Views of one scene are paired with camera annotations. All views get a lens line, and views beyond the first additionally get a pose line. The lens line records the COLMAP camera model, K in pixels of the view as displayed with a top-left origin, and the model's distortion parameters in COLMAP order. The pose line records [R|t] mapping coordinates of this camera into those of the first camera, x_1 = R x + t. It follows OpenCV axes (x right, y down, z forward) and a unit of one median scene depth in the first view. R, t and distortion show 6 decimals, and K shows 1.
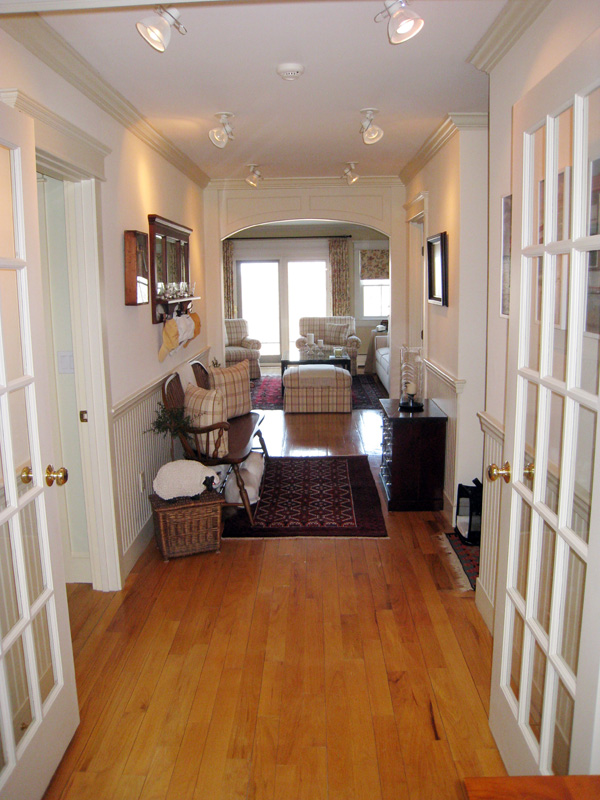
lens RADIAL K [[652.4, 0, 300.0], [0, 652.4, 400.0], [0, 0, 1]] dist [-0.141477, 0.104885]
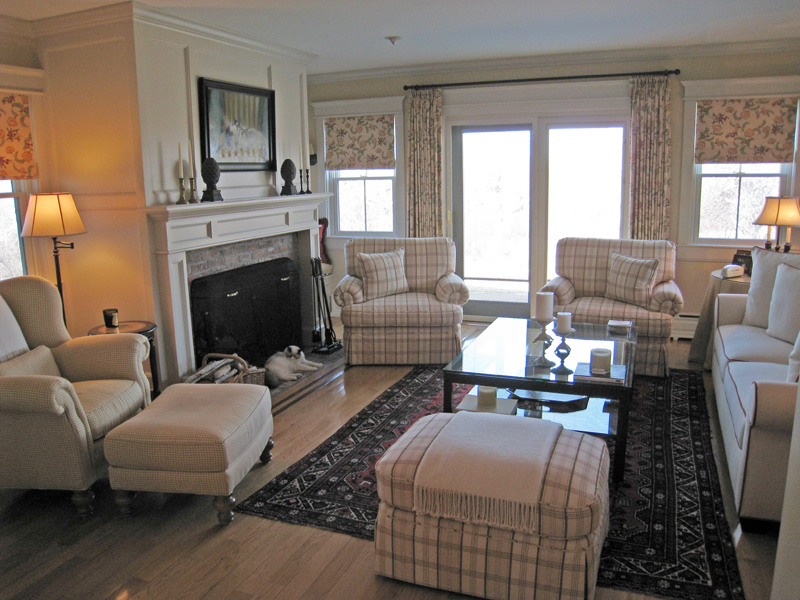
lens RADIAL K [[652.4, 0, 396.9], [0, 652.4, 319.2], [0, 0, 1]] dist [-0.141477, 0.104885]
pose [[0.933536, 0.072089, -0.351159, 0.059894], [-0.056709, 0.996935, 0.053904, -0.083429], [0.353969, -0.030407, 0.934763, 0.483569]]
